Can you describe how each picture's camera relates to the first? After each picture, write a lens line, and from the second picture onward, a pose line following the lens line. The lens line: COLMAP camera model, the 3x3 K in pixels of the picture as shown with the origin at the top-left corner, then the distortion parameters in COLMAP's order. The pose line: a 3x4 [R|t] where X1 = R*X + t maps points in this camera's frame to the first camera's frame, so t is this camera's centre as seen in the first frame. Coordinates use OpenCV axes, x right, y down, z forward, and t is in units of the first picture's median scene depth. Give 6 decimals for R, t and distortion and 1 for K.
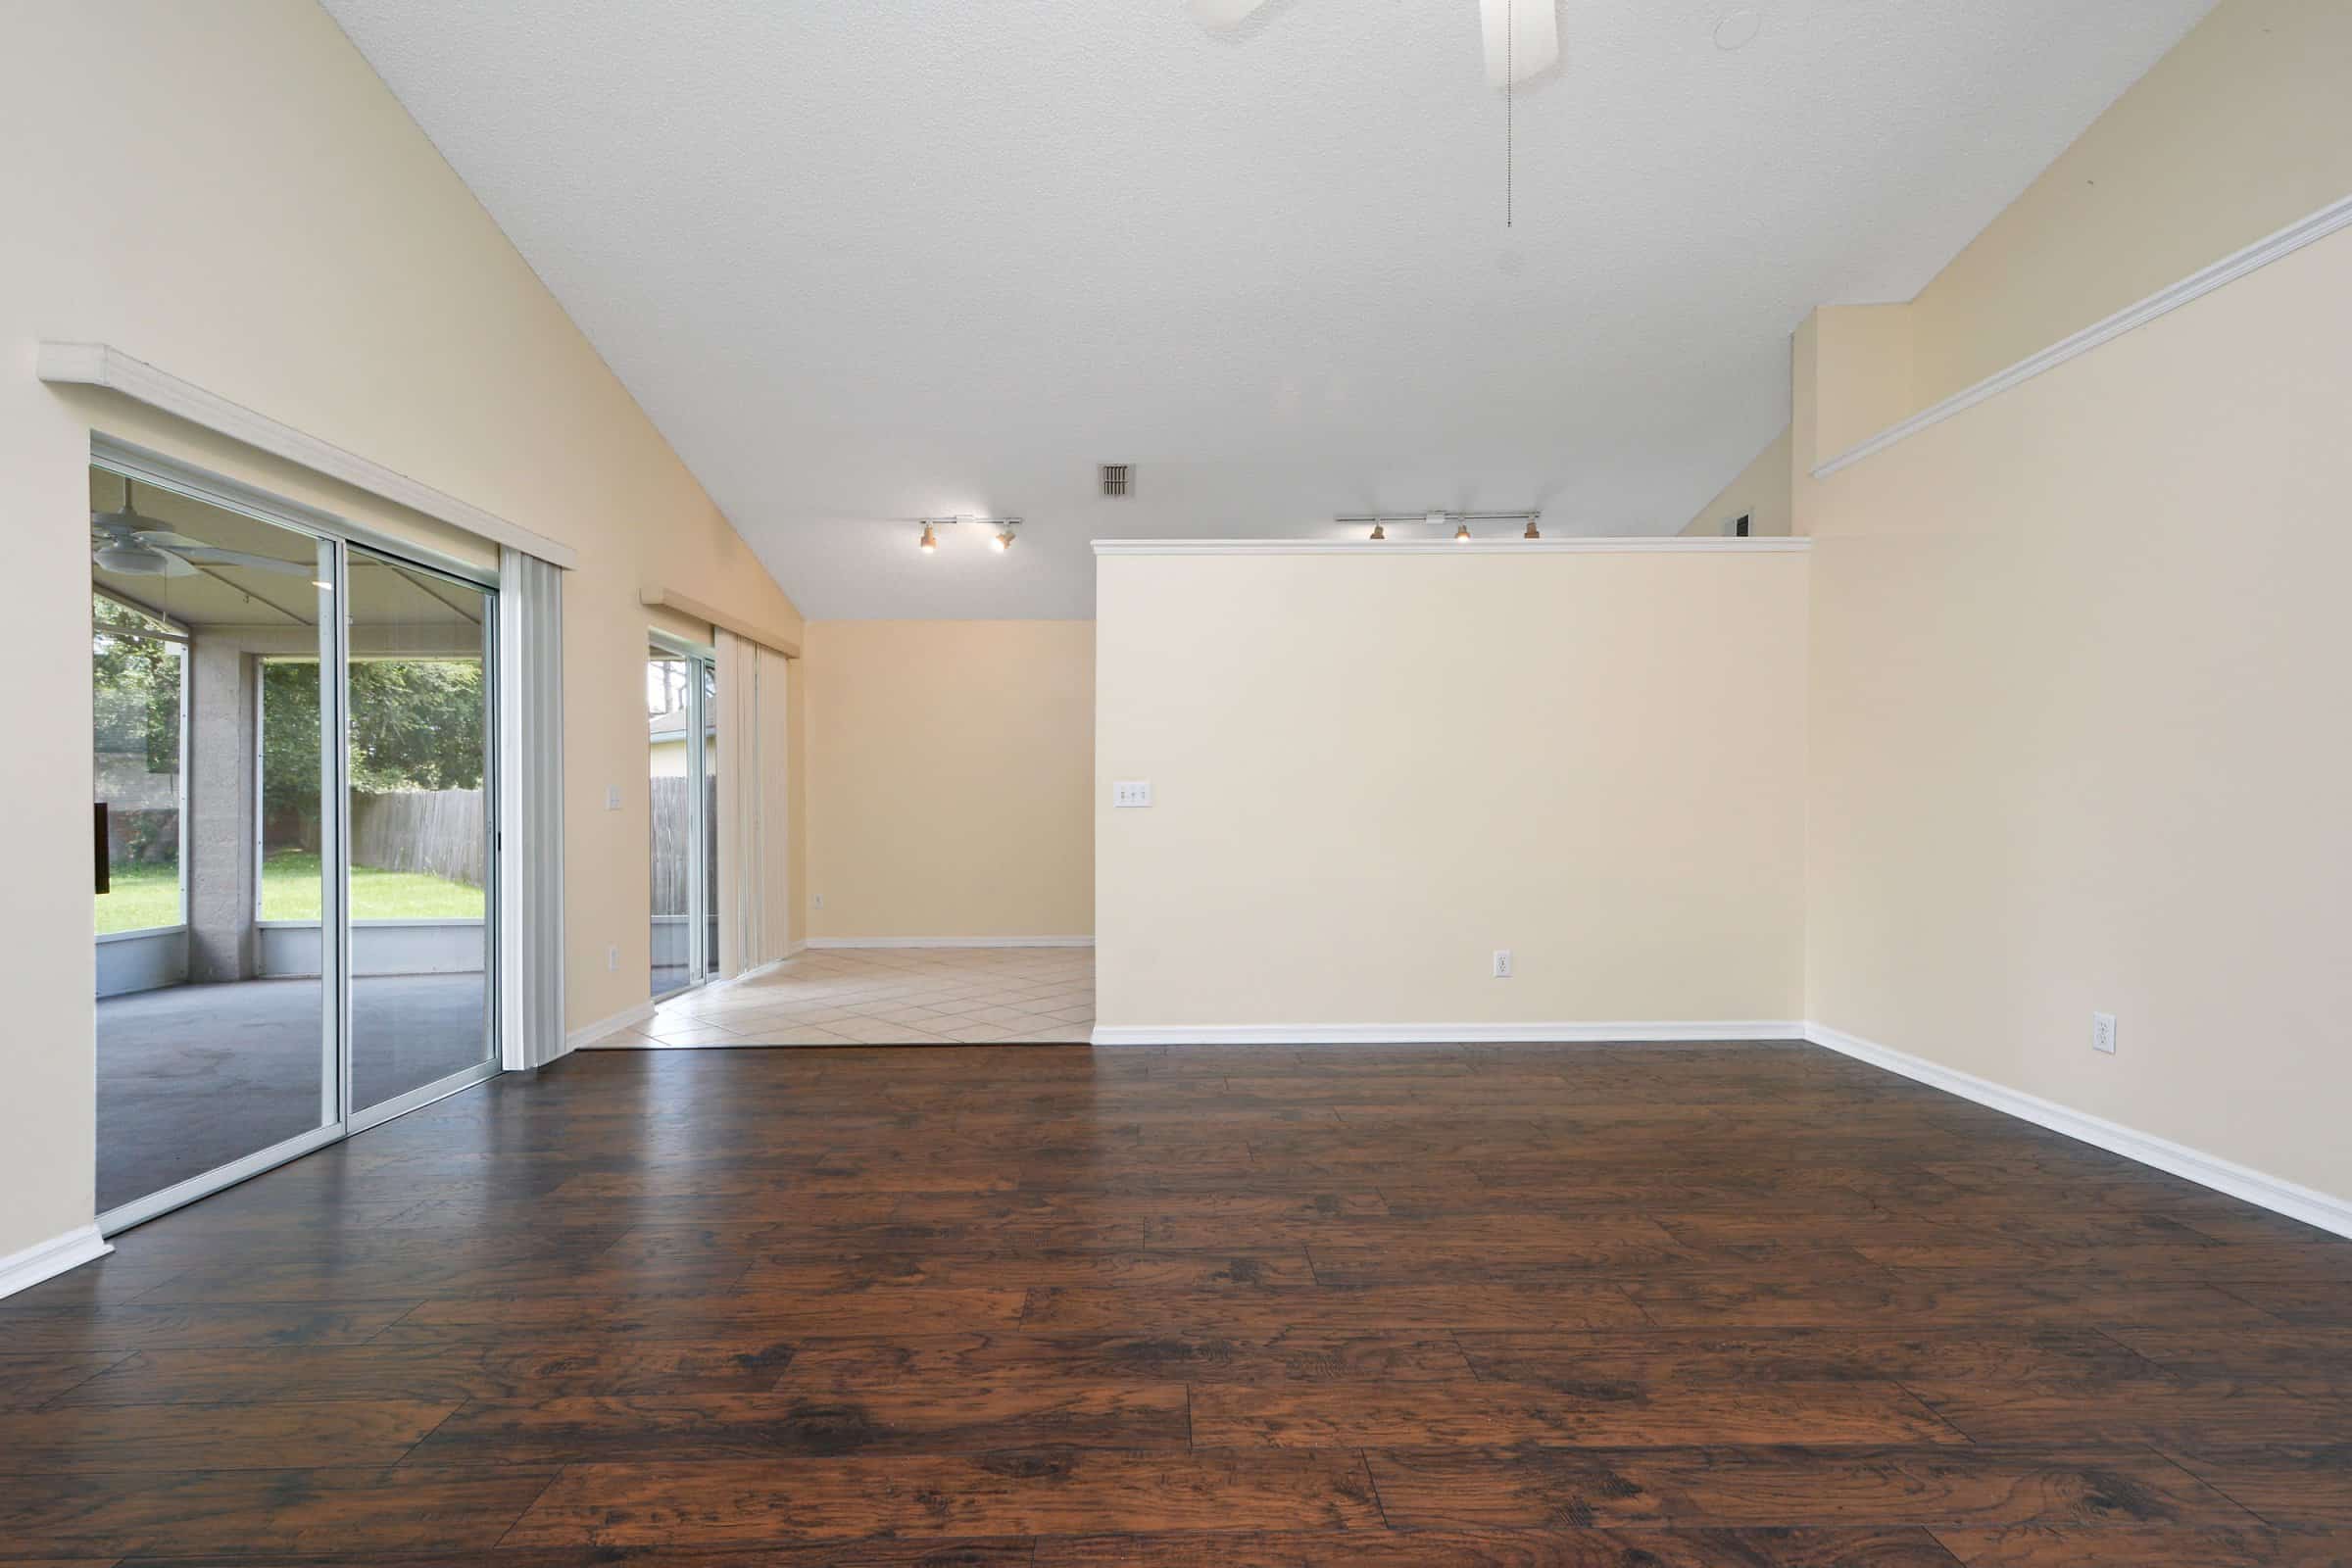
lens RADIAL K [[1054.1, 0, 1153.9], [0, 1054.1, 794.6], [0, 0, 1]] dist [0.009141, -0.001049]
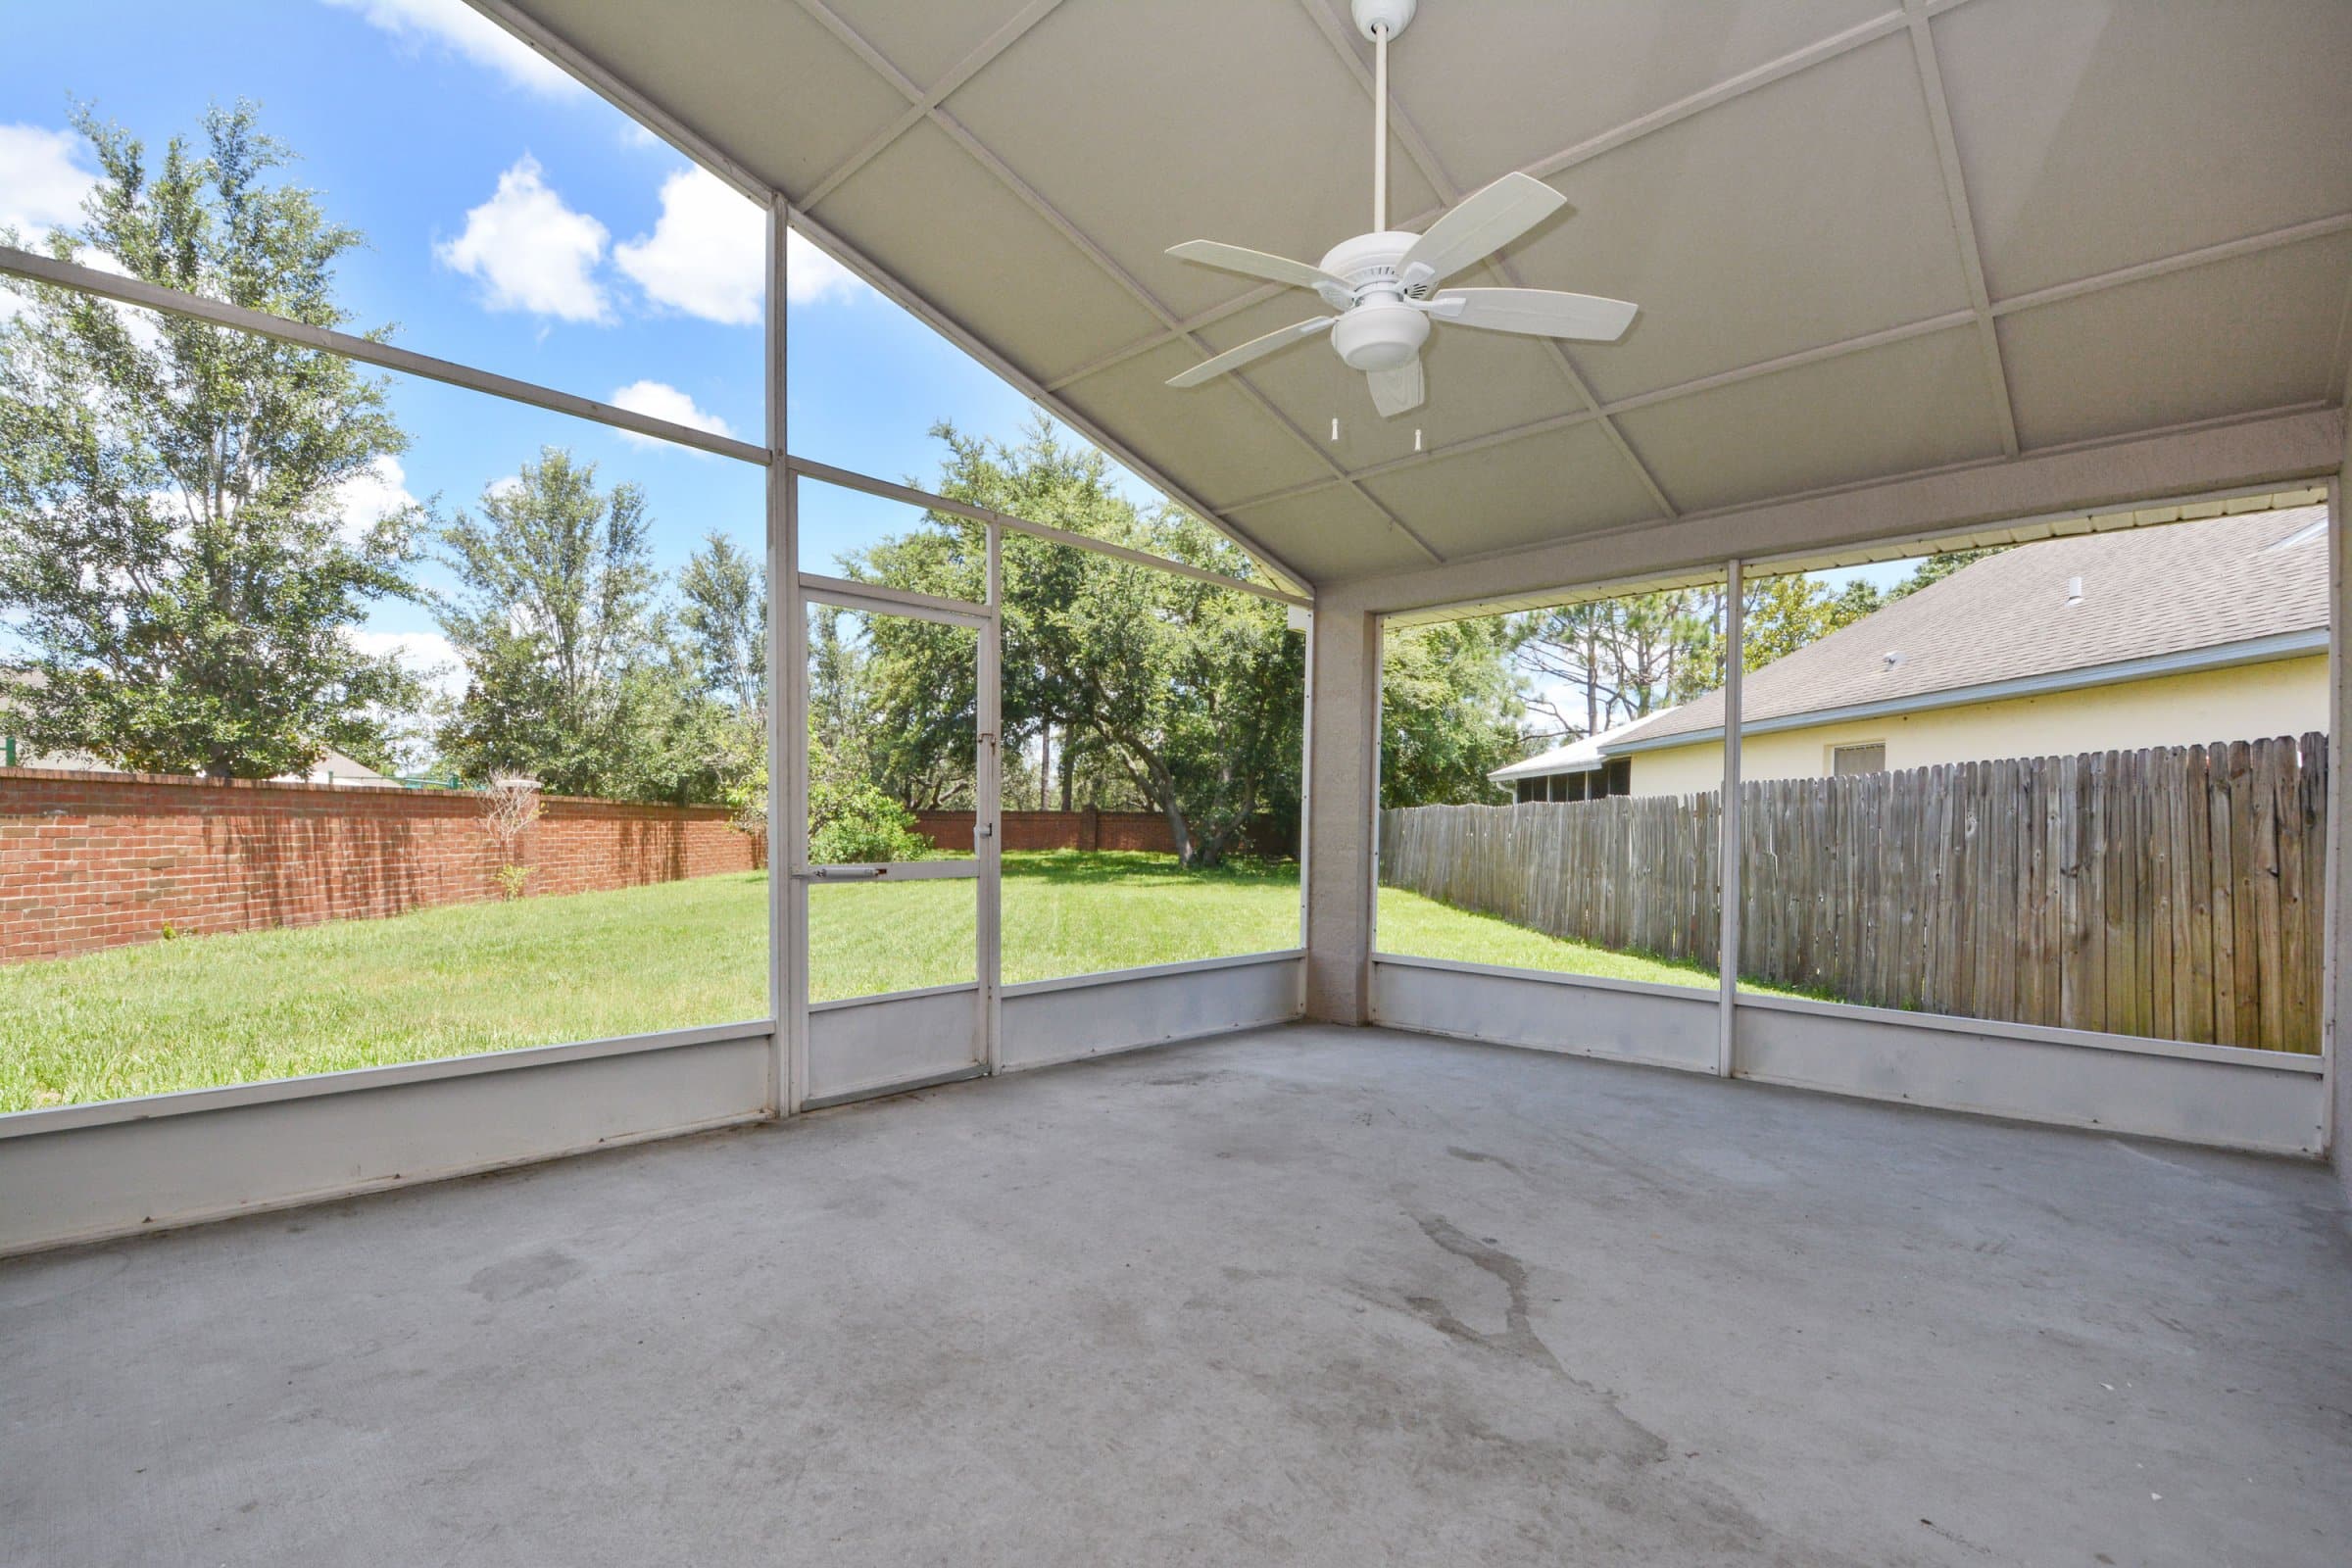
lens RADIAL K [[1039.0, 0, 1177.7], [0, 1039.0, 819.5], [0, 0, 1]] dist [-0.003234, -0.006102]
pose [[0.722357, 0.011105, -0.691431, -1.304562], [-0.011519, 0.999926, 0.004025, 0.057415], [0.691424, 0.005057, 0.722431, 1.062332]]
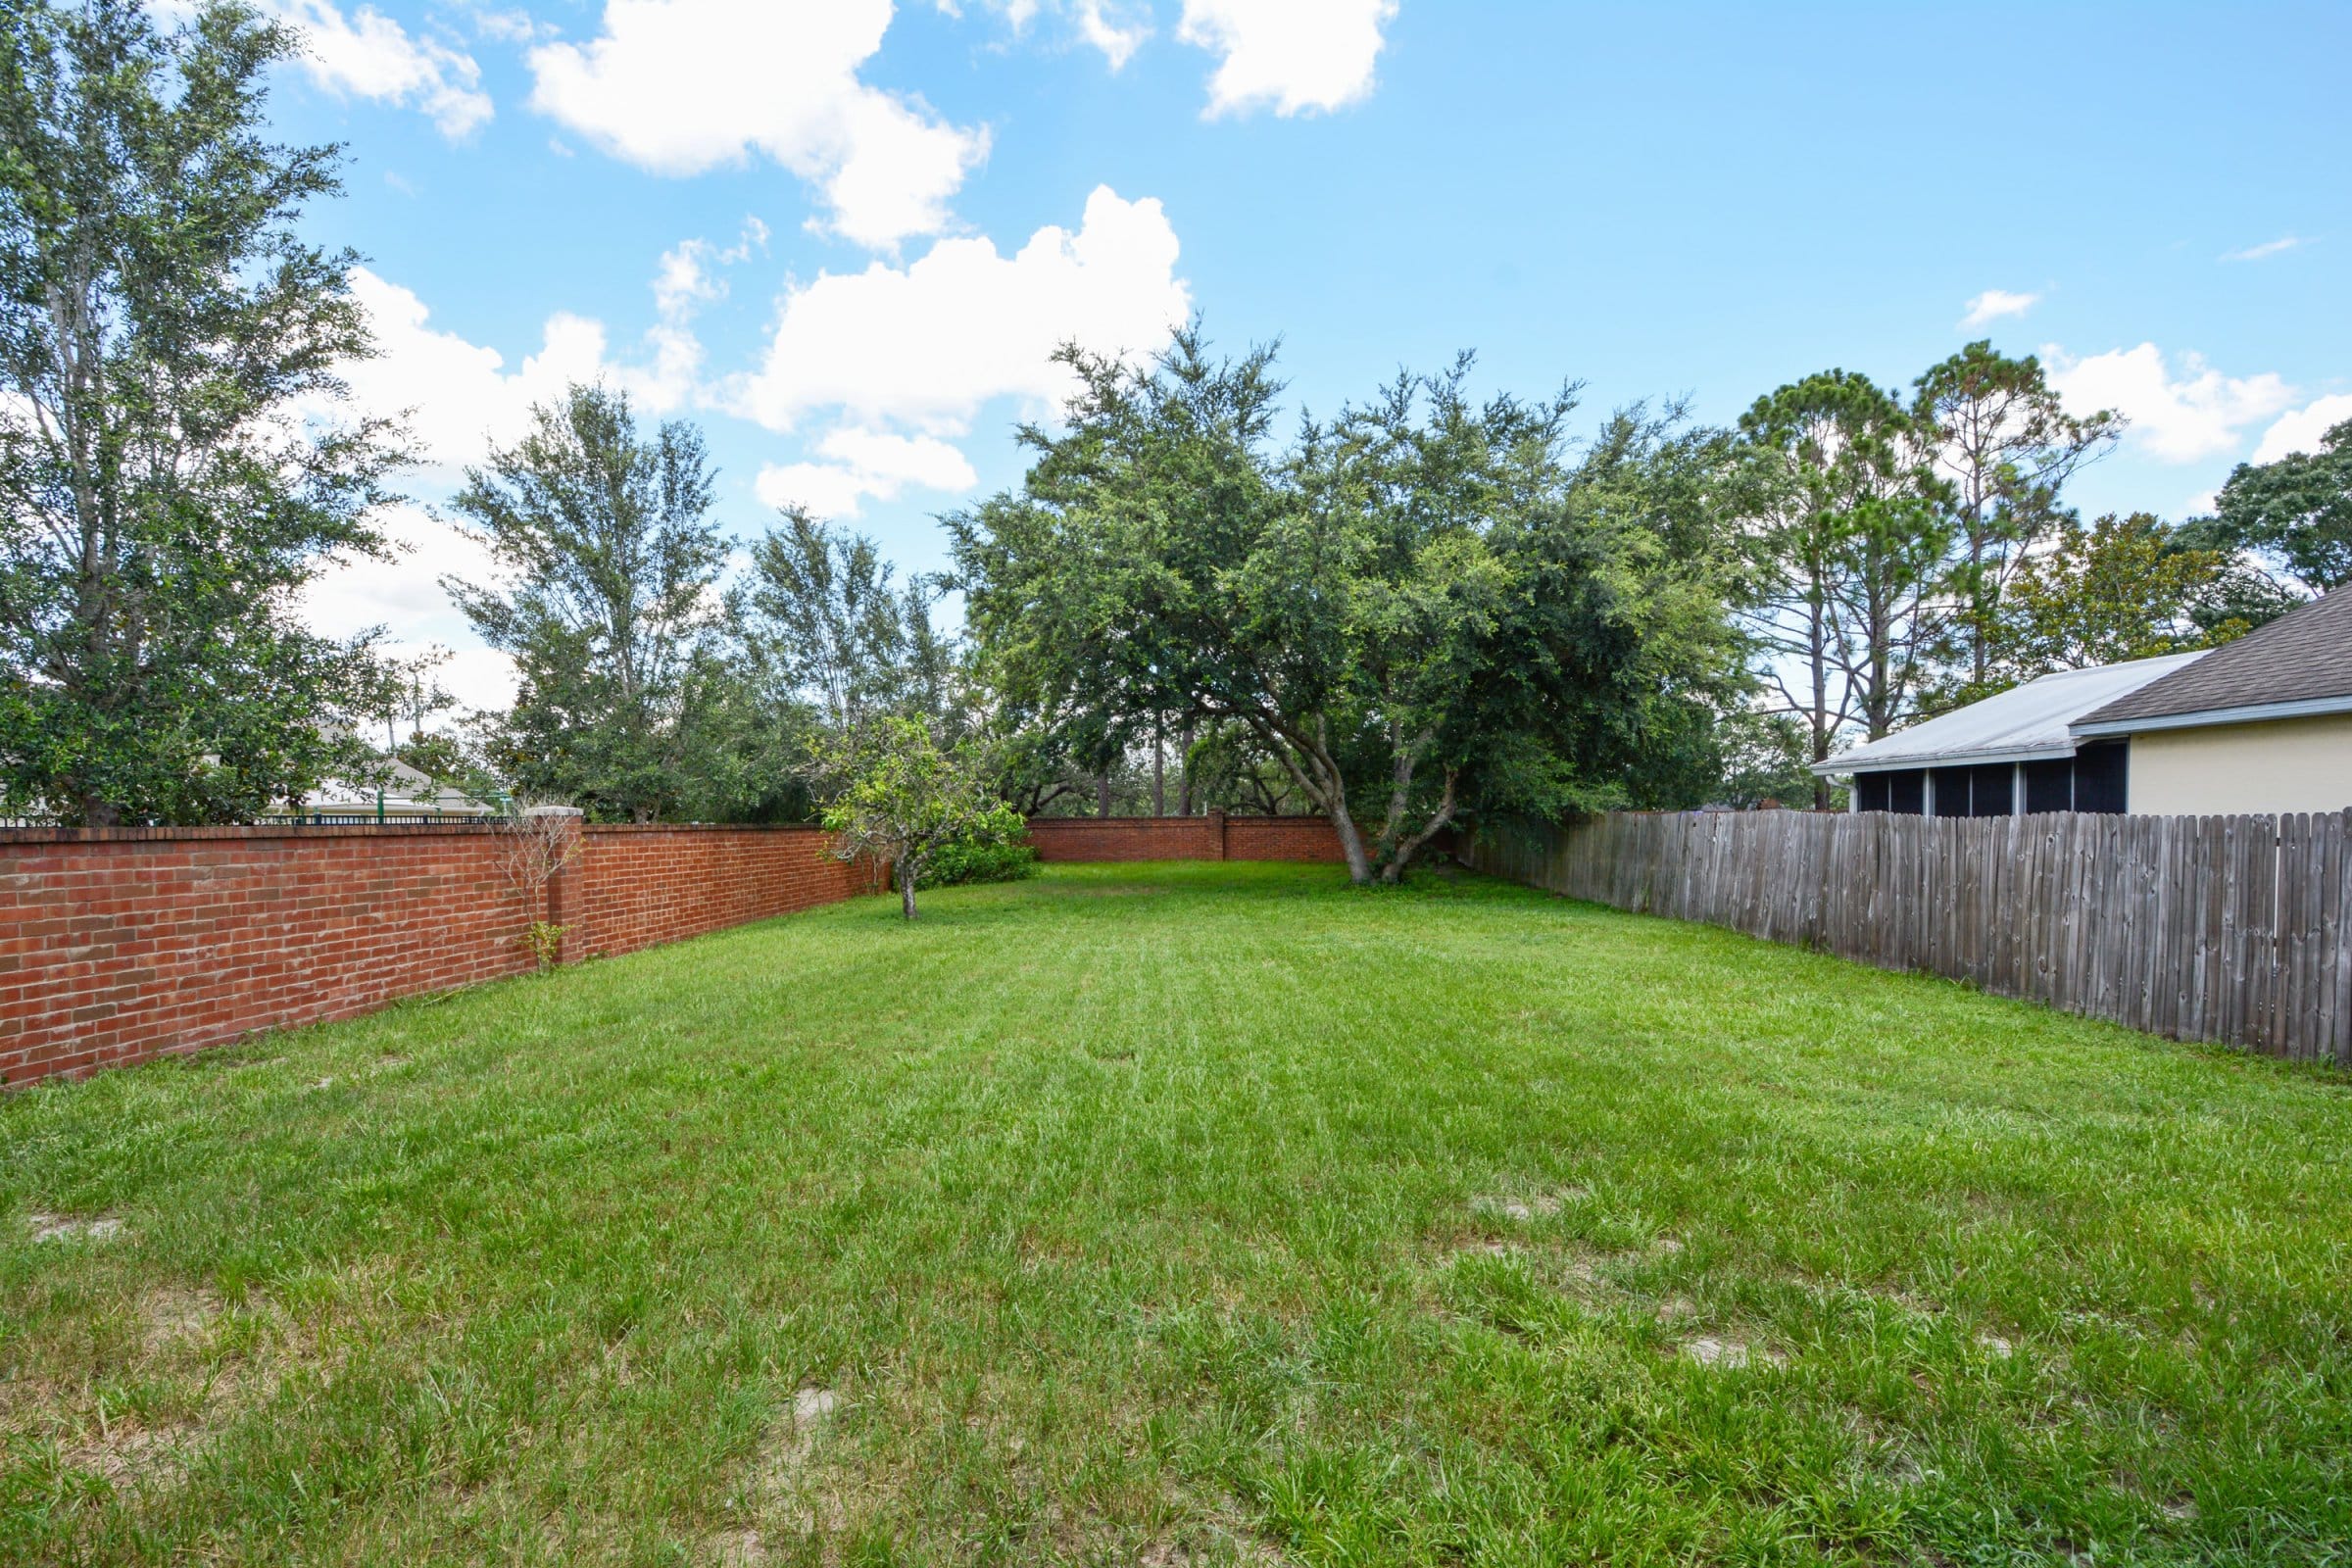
lens RADIAL K [[1039.0, 0, 1177.7], [0, 1039.0, 819.5], [0, 0, 1]] dist [-0.003234, -0.006102]
pose [[0.672496, 0.000935, -0.740100, -3.326131], [0.010001, 0.999896, 0.010351, -0.084589], [0.740033, -0.014363, 0.672417, 1.846724]]
